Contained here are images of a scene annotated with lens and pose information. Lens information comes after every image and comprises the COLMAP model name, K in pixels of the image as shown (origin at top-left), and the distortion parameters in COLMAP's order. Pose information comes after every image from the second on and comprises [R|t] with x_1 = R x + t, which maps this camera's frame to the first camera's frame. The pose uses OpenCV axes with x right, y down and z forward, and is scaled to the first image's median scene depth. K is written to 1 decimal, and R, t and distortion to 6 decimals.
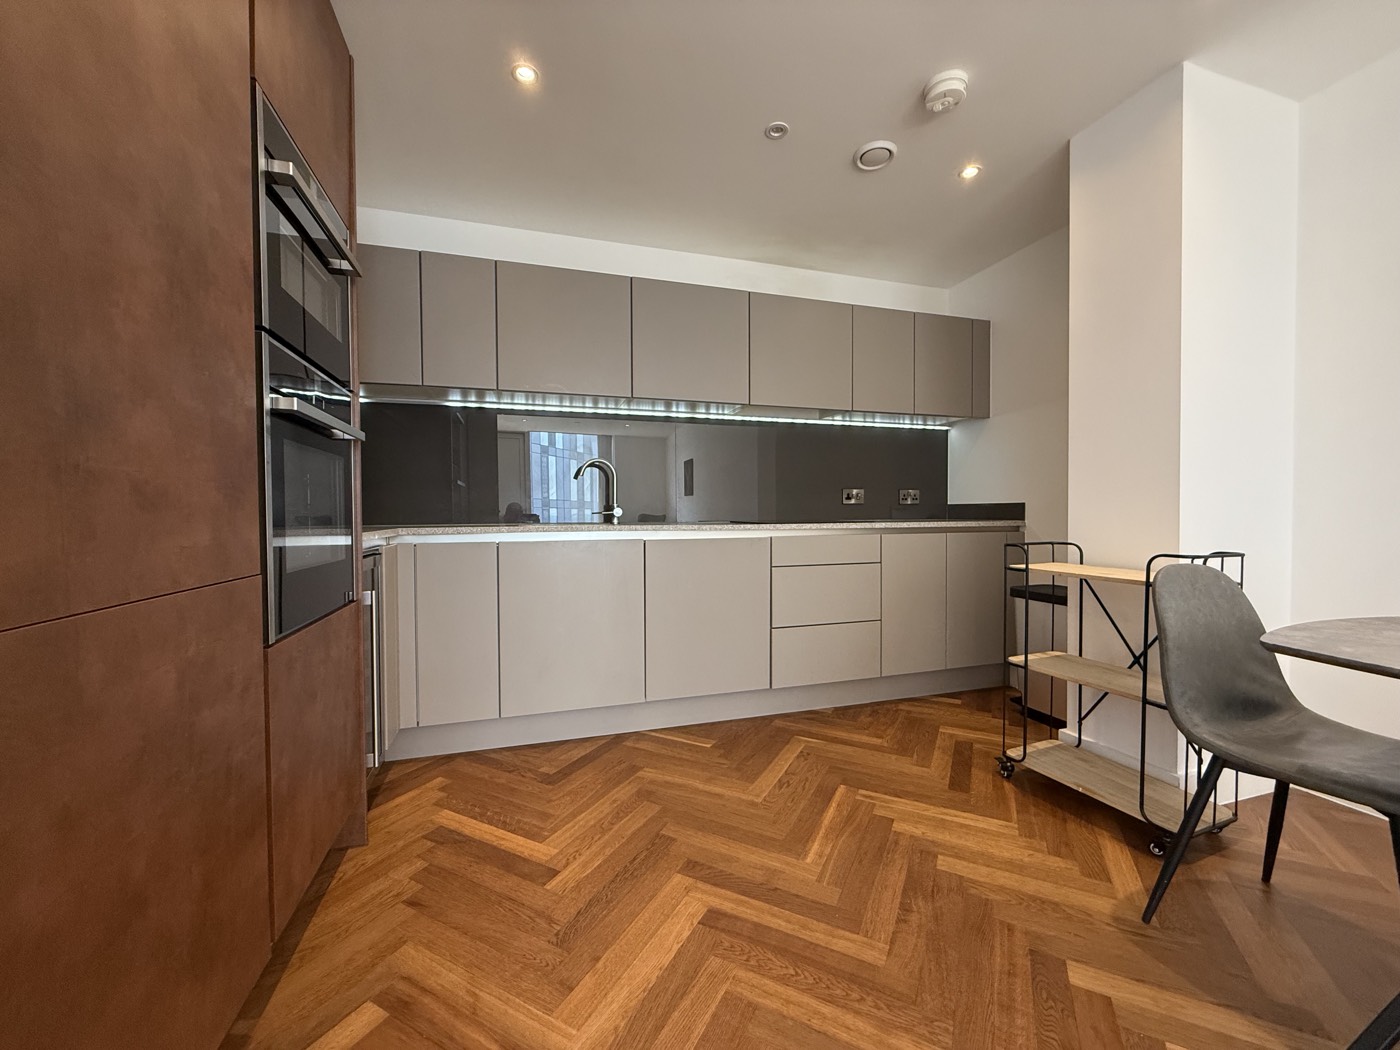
lens RADIAL K [[556.7, 0, 701.1], [0, 556.7, 523.9], [0, 0, 1]] dist [0.000182, 0.000152]
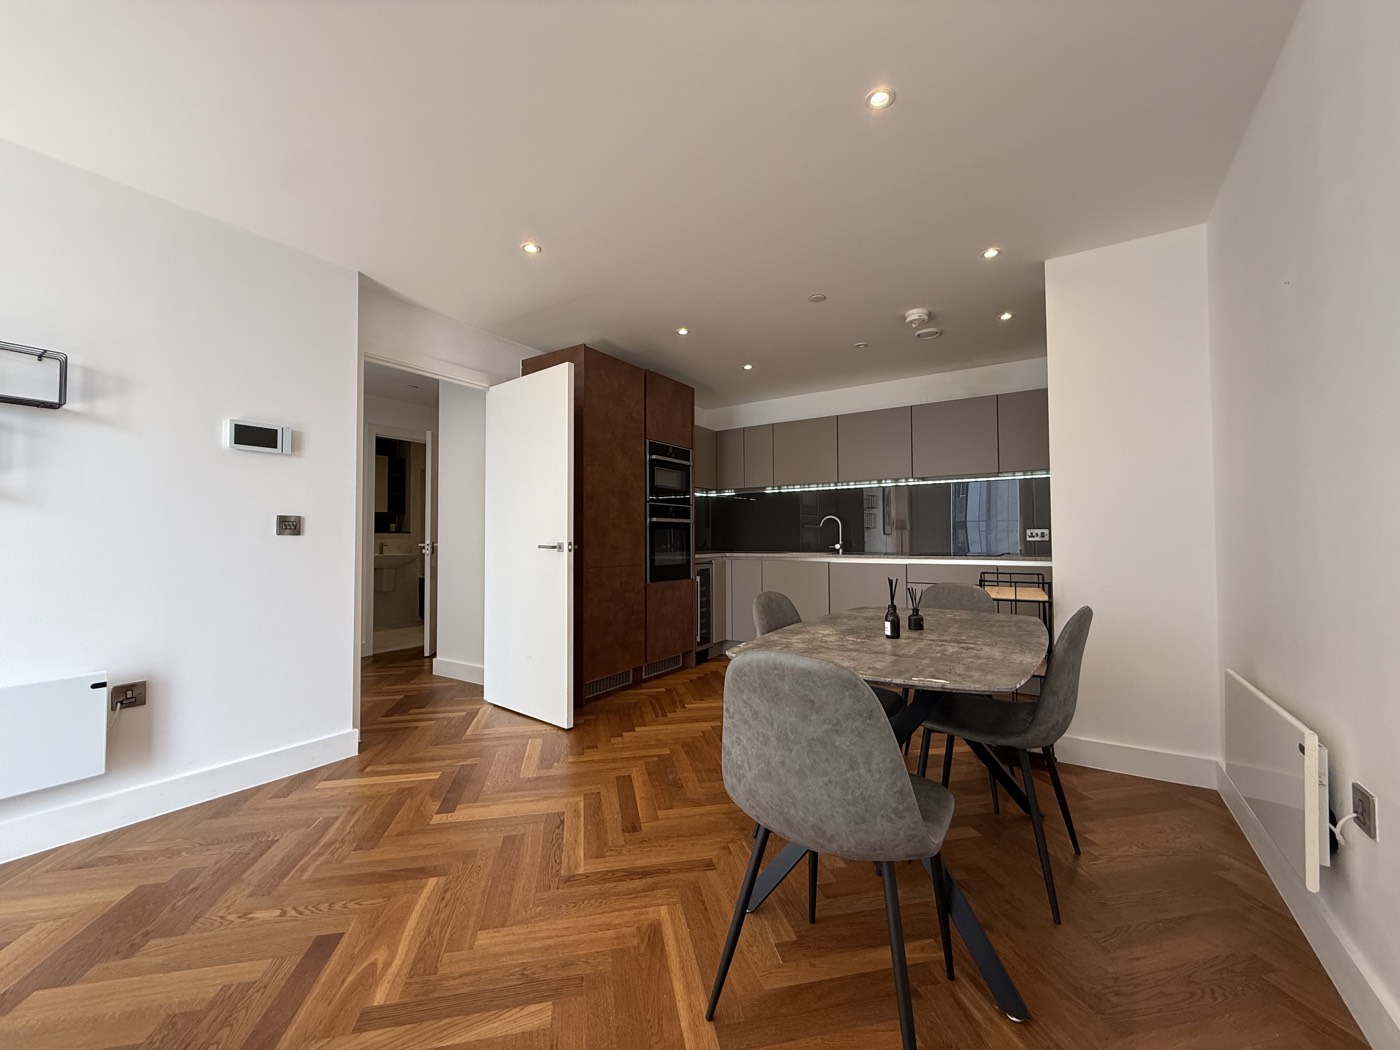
lens RADIAL K [[556.7, 0, 701.9], [0, 556.7, 534.9], [0, 0, 1]] dist [0.000182, 0.000152]
pose [[0.638206, -0.012902, -0.769757, 0.982532], [-0.012429, 0.999557, -0.027059, -0.008778], [0.769765, 0.026836, 0.637763, -0.475742]]
